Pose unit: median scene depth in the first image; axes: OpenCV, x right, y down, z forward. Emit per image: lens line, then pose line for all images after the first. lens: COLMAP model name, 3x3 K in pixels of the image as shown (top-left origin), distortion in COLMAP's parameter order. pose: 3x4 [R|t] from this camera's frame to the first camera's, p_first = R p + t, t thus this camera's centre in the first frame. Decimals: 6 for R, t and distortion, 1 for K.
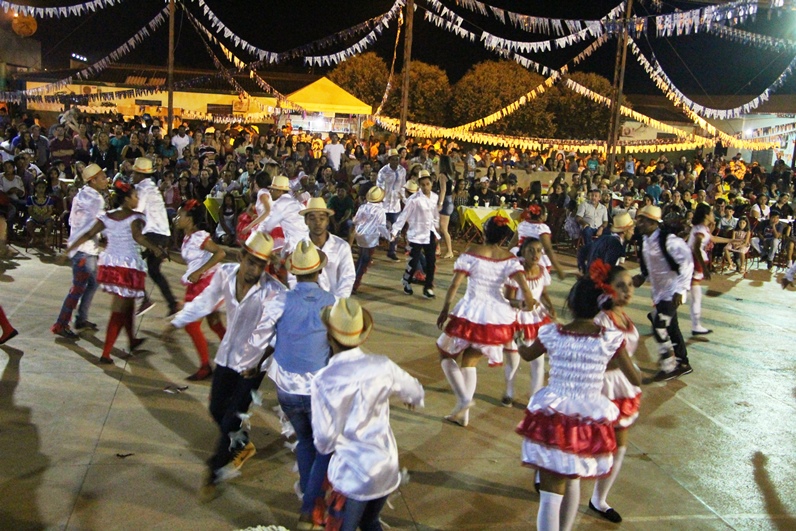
lens RADIAL K [[854.8, 0, 398.0], [0, 854.8, 265.5], [0, 0, 1]] dist [-0.001251, -0.010339]
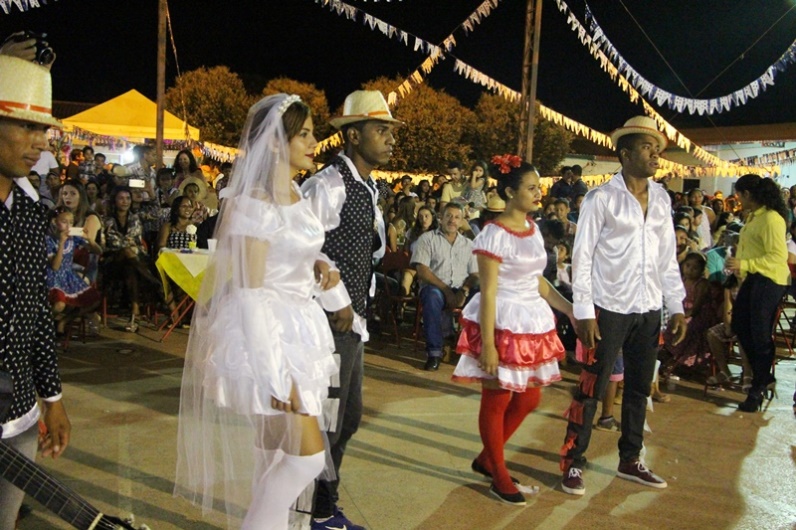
lens RADIAL K [[961.9, 0, 398.0], [0, 961.9, 265.0], [0, 0, 1]] dist [-0.002905, 0.216240]
pose [[0.997306, -0.020224, 0.070513, 0.105818], [0.026041, 0.996245, -0.082573, -0.010749], [-0.068578, 0.084187, 0.994087, 0.321576]]
